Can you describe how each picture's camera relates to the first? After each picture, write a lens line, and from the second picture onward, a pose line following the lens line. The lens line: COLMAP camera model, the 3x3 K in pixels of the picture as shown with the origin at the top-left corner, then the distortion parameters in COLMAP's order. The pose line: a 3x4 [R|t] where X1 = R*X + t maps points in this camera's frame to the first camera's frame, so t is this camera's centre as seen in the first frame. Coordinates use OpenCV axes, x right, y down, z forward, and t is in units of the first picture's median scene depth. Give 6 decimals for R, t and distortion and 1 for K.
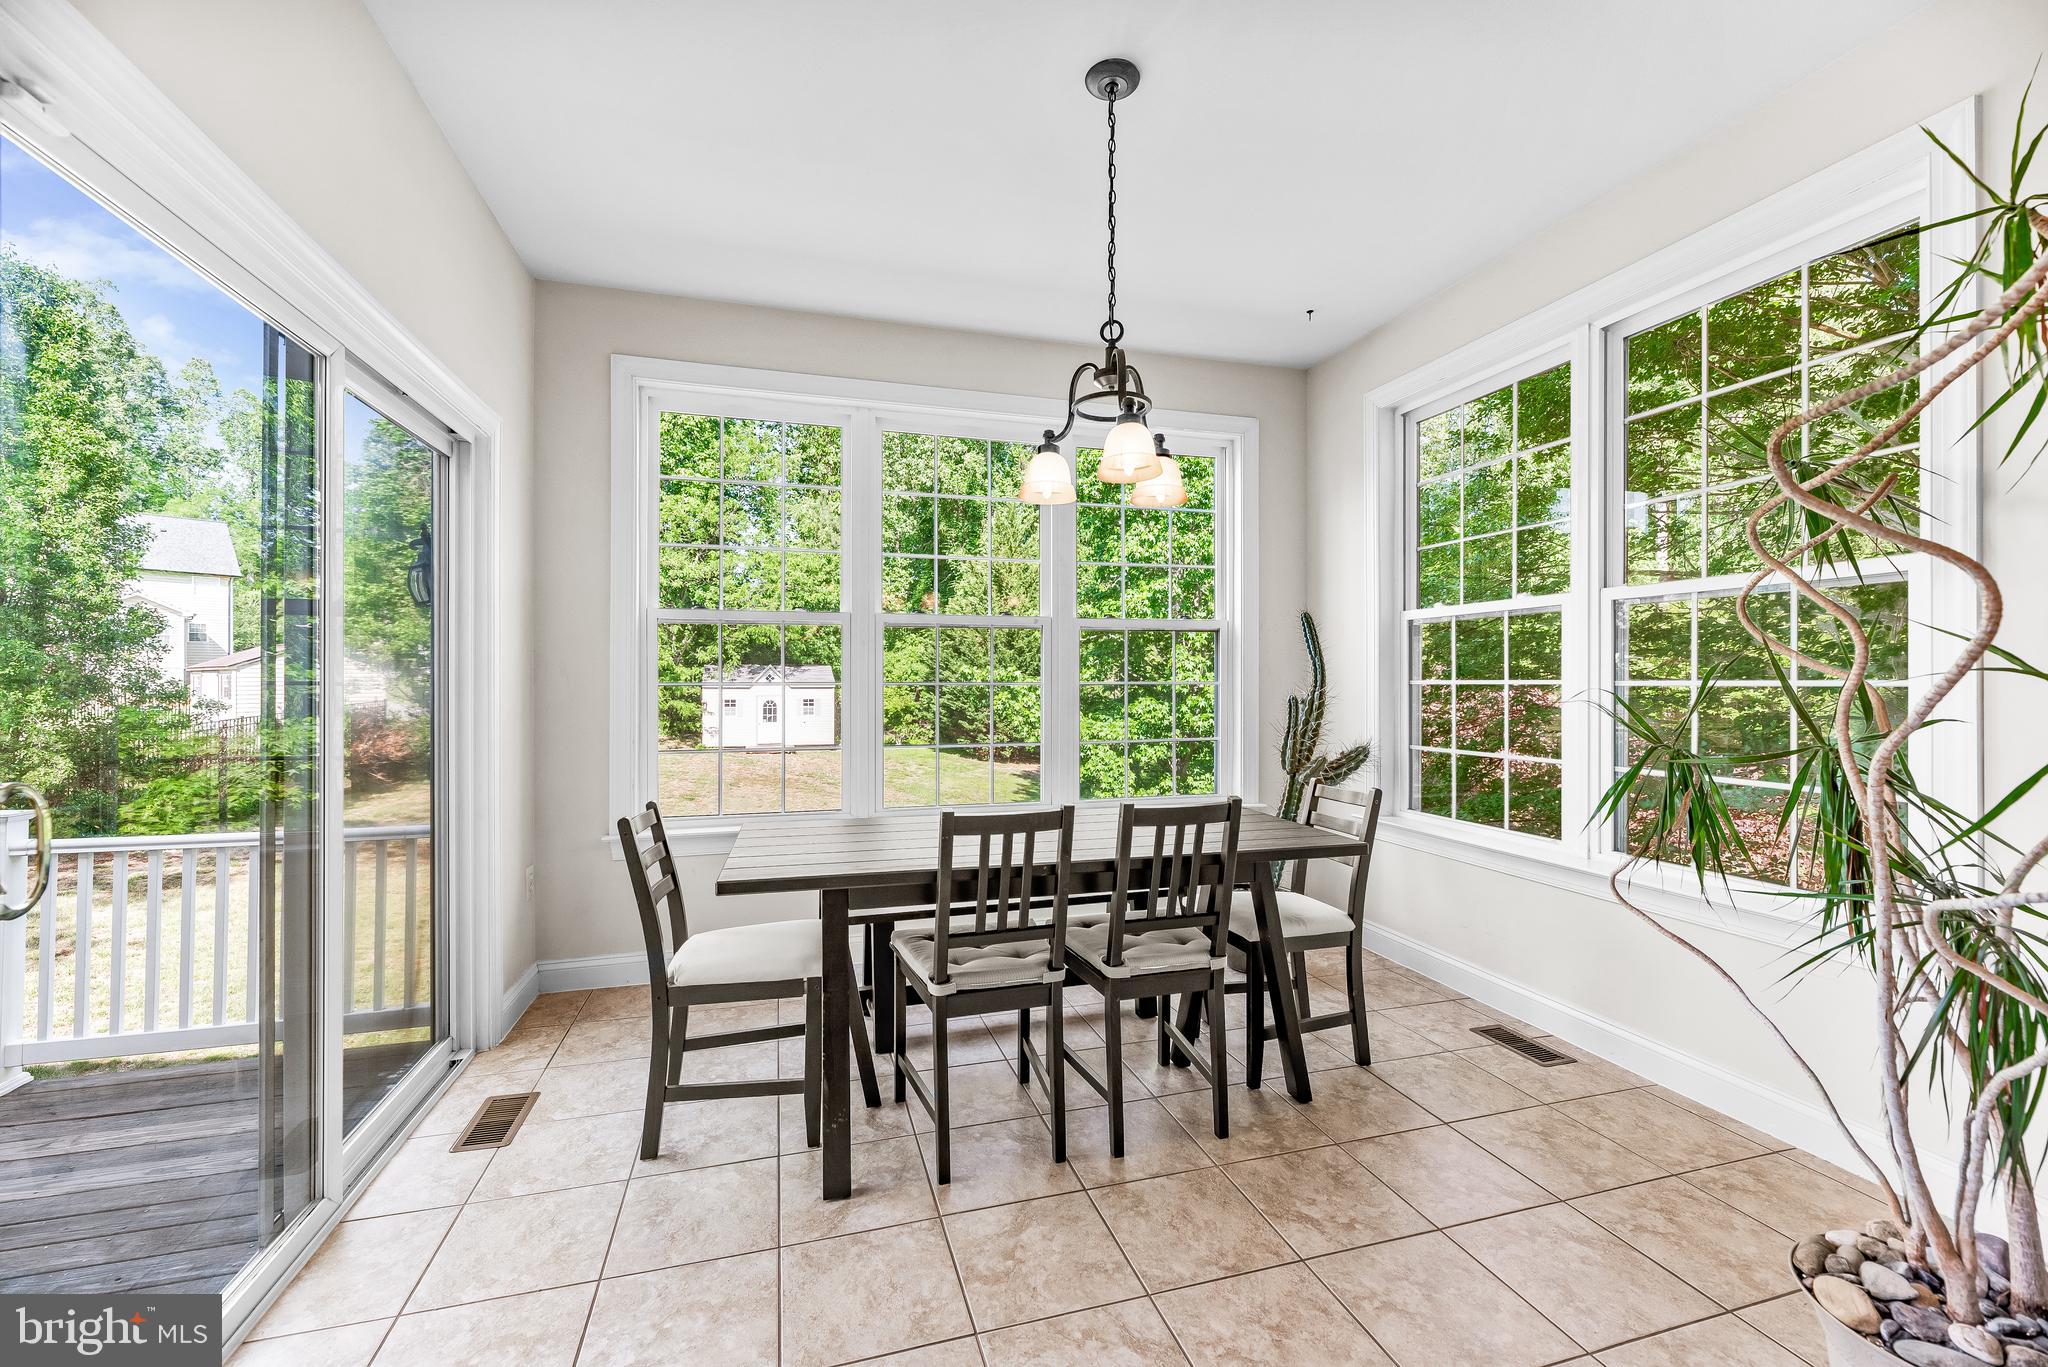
lens RADIAL K [[824.3, 0, 1015.6], [0, 824.3, 683.0], [0, 0, 1]] dist [0.001862, -0.000198]
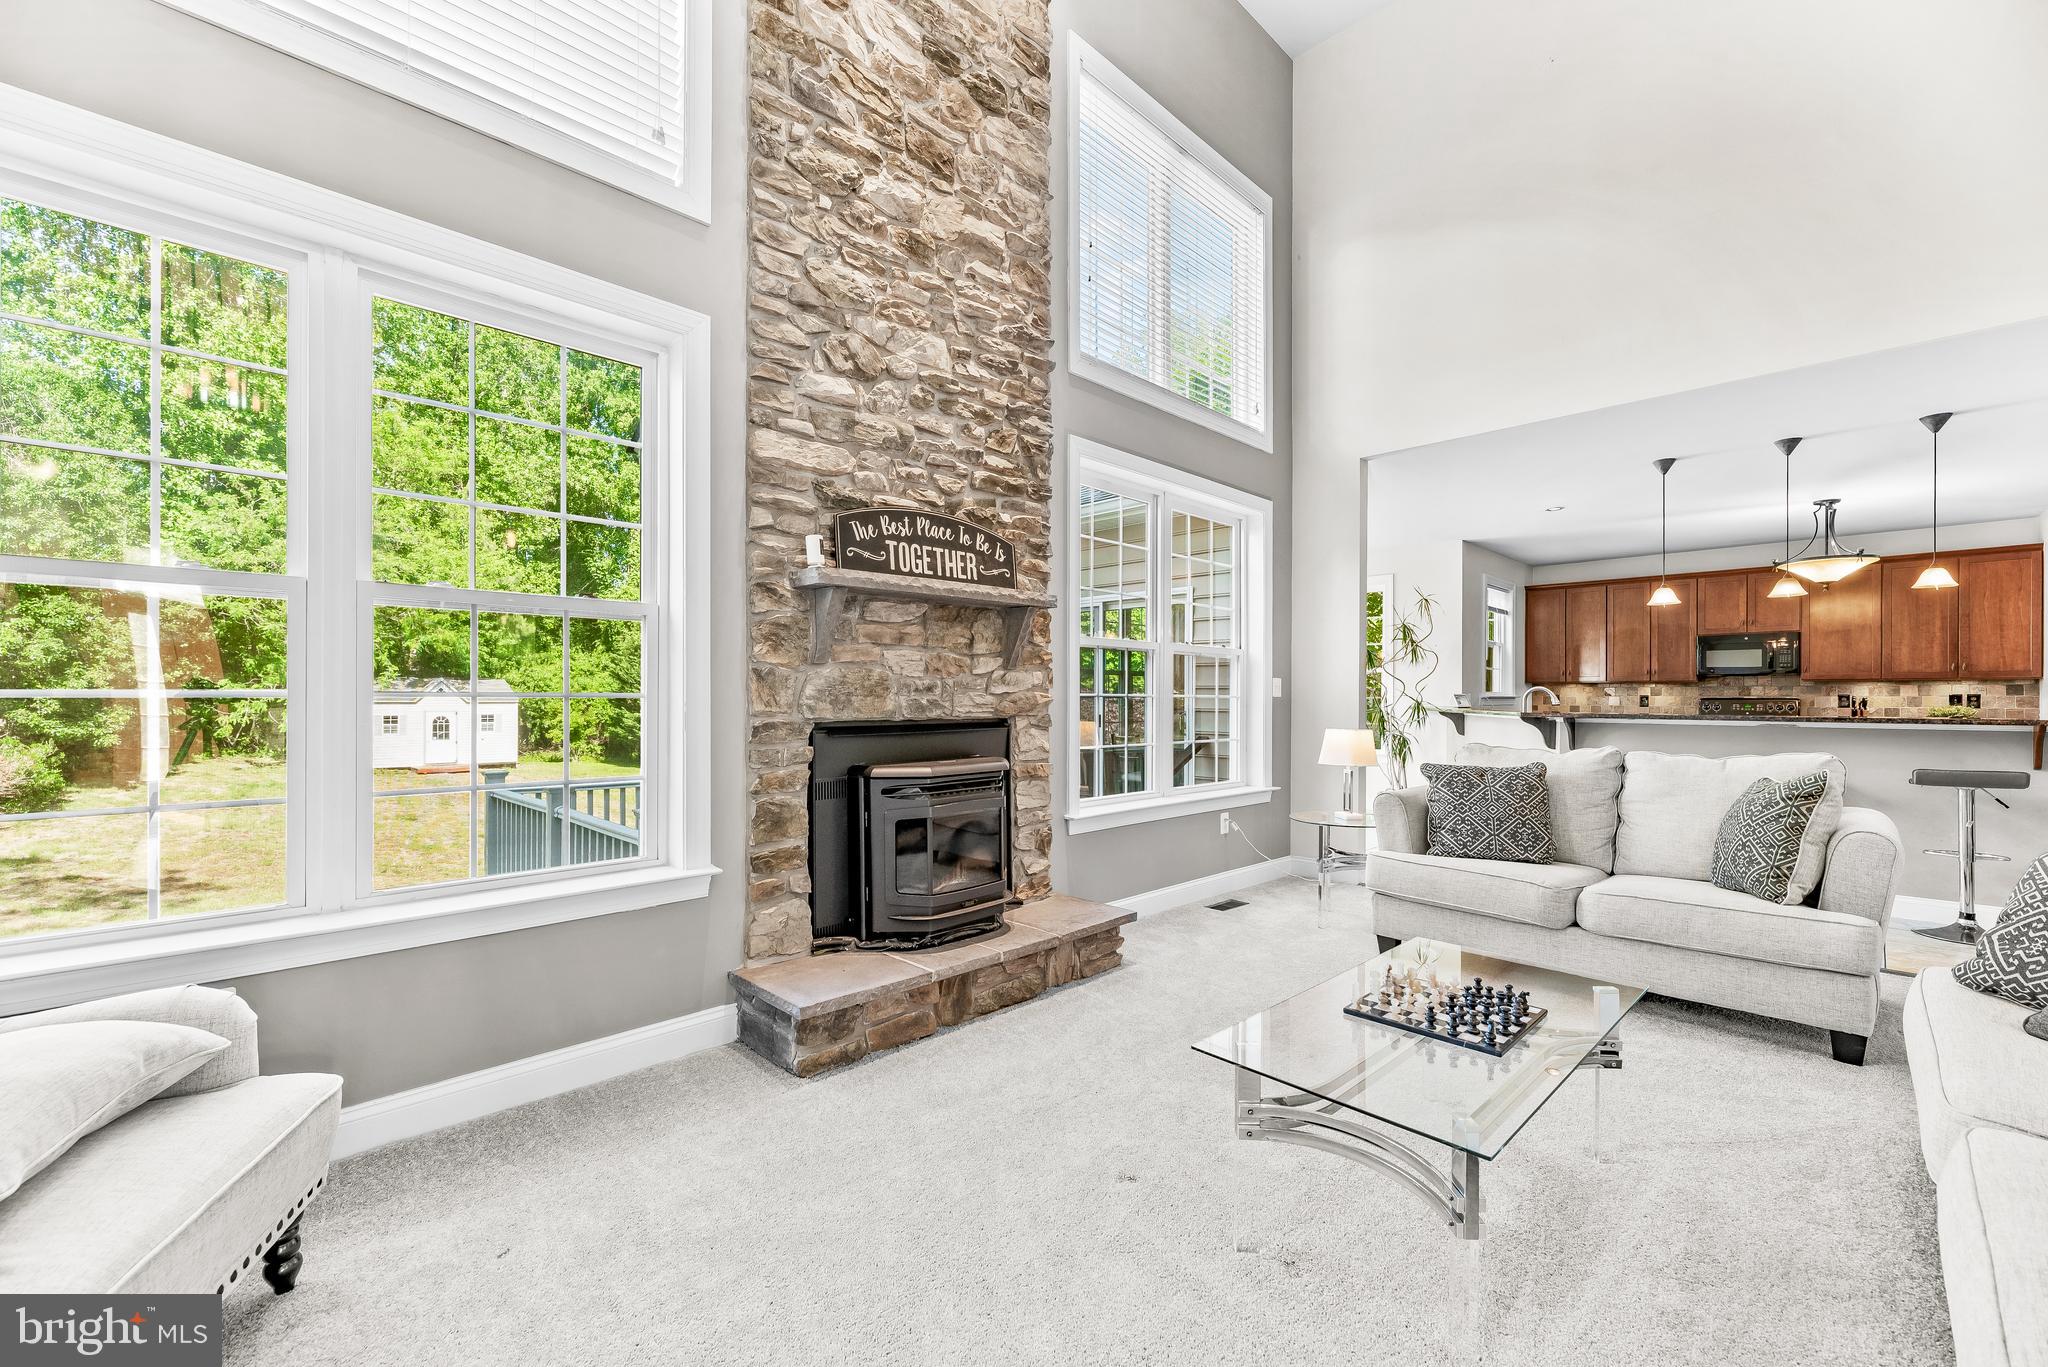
lens RADIAL K [[824.3, 0, 1010.5], [0, 824.3, 698.1], [0, 0, 1]] dist [0.001862, -0.000198]
pose [[0.885177, 0.001702, 0.465251, -0.294337], [-0.001706, 0.999998, -0.000413, 0.001013], [-0.465251, -0.000428, 0.885179, -0.213833]]
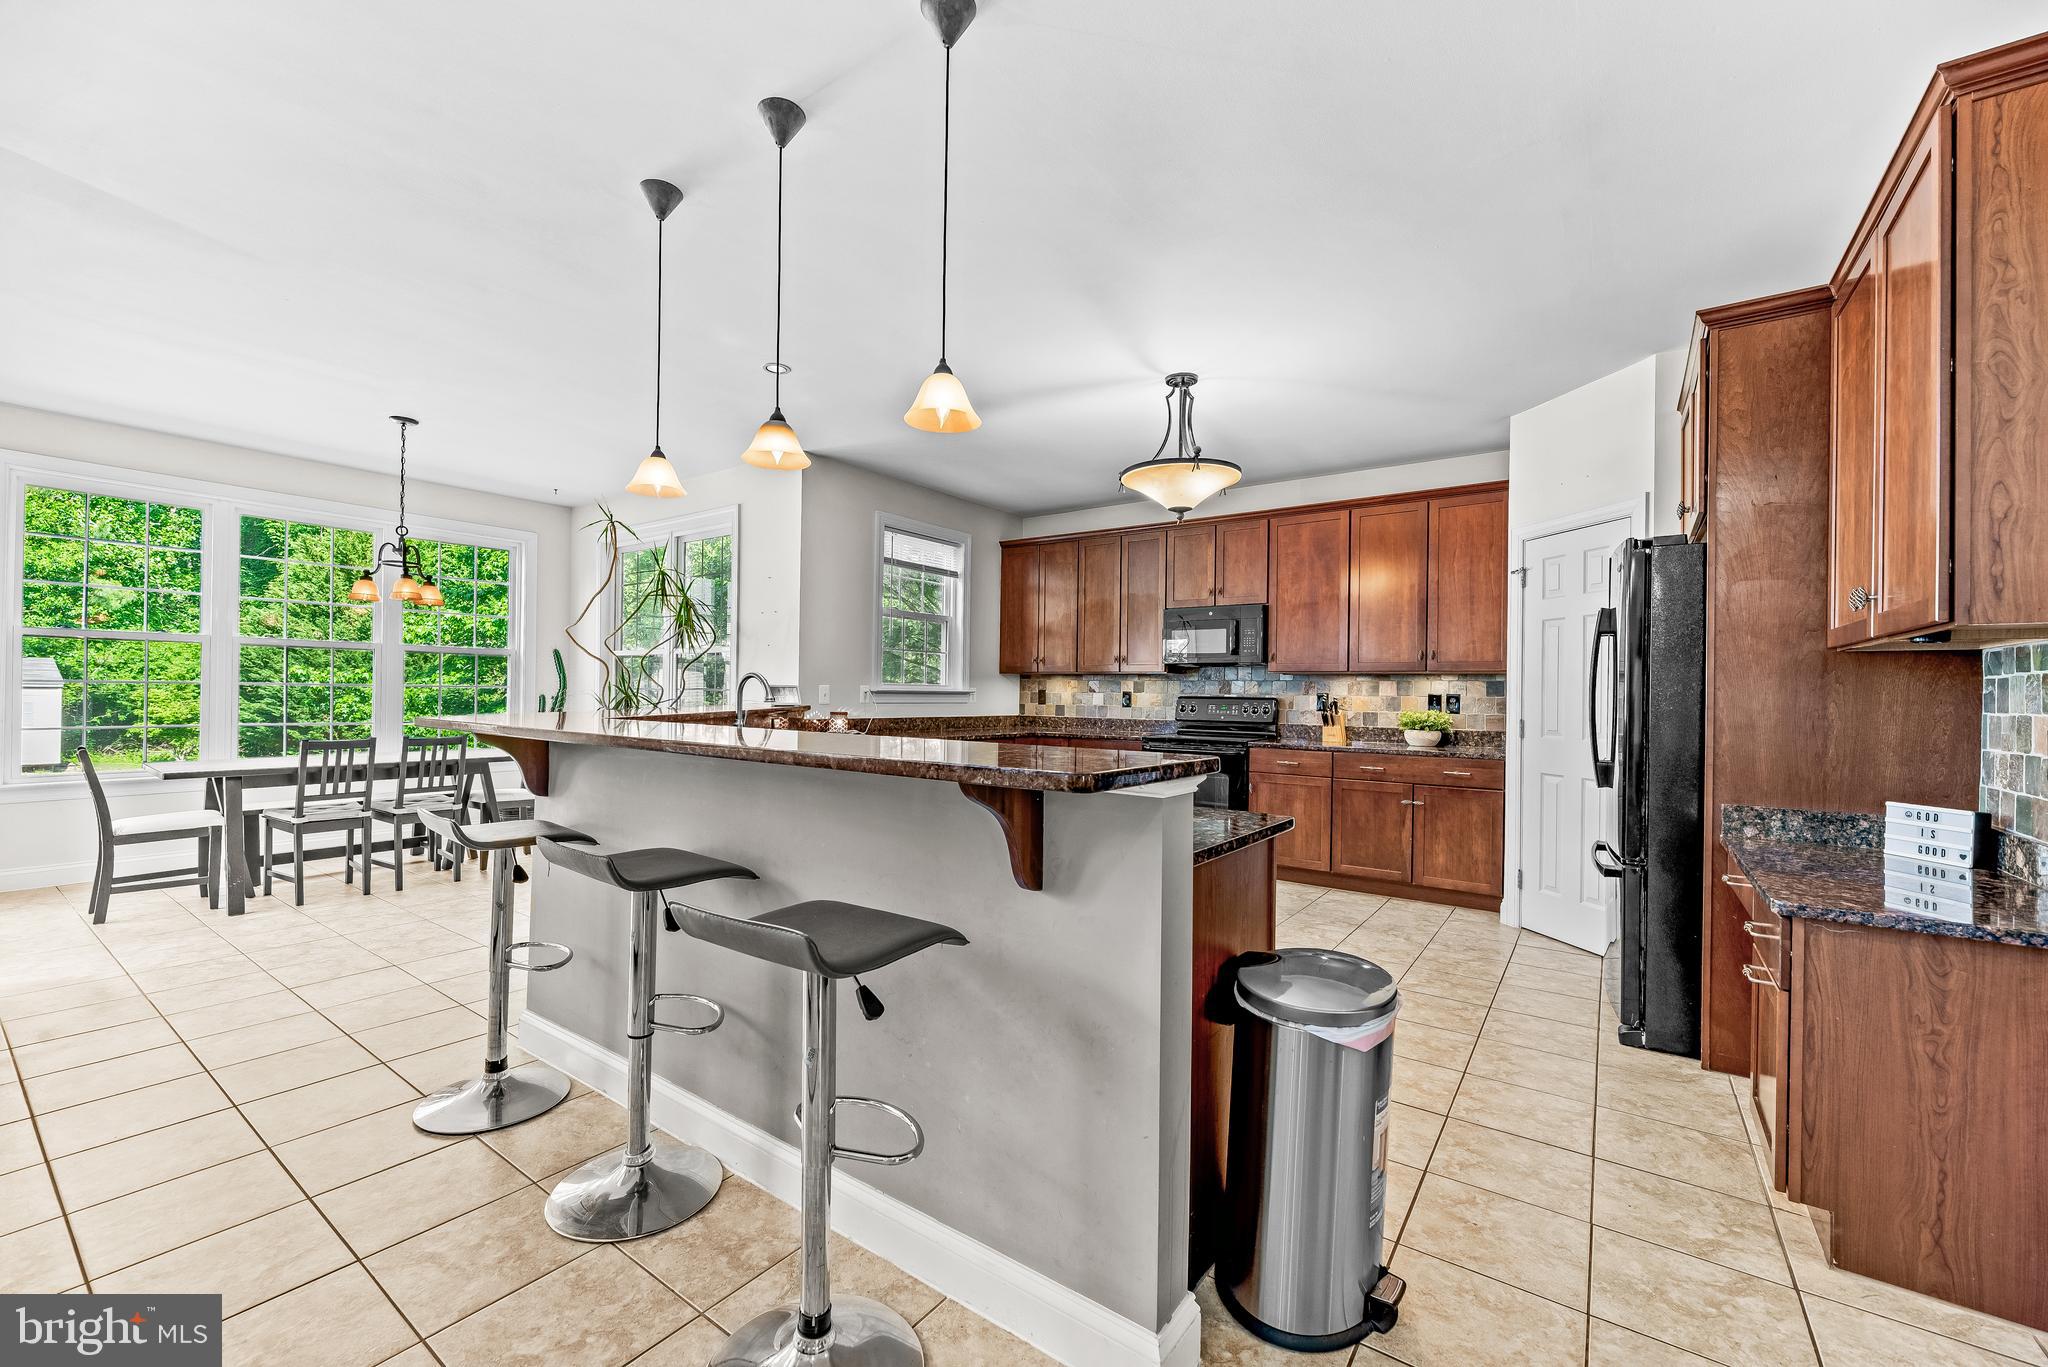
lens RADIAL K [[824.3, 0, 1017.9], [0, 824.3, 691.1], [0, 0, 1]] dist [0.001862, -0.000198]
pose [[0.788648, 0.012570, 0.614717, 0.007050], [-0.013322, 0.999906, -0.003356, 0.000063], [-0.614701, -0.005543, 0.788741, -0.210549]]
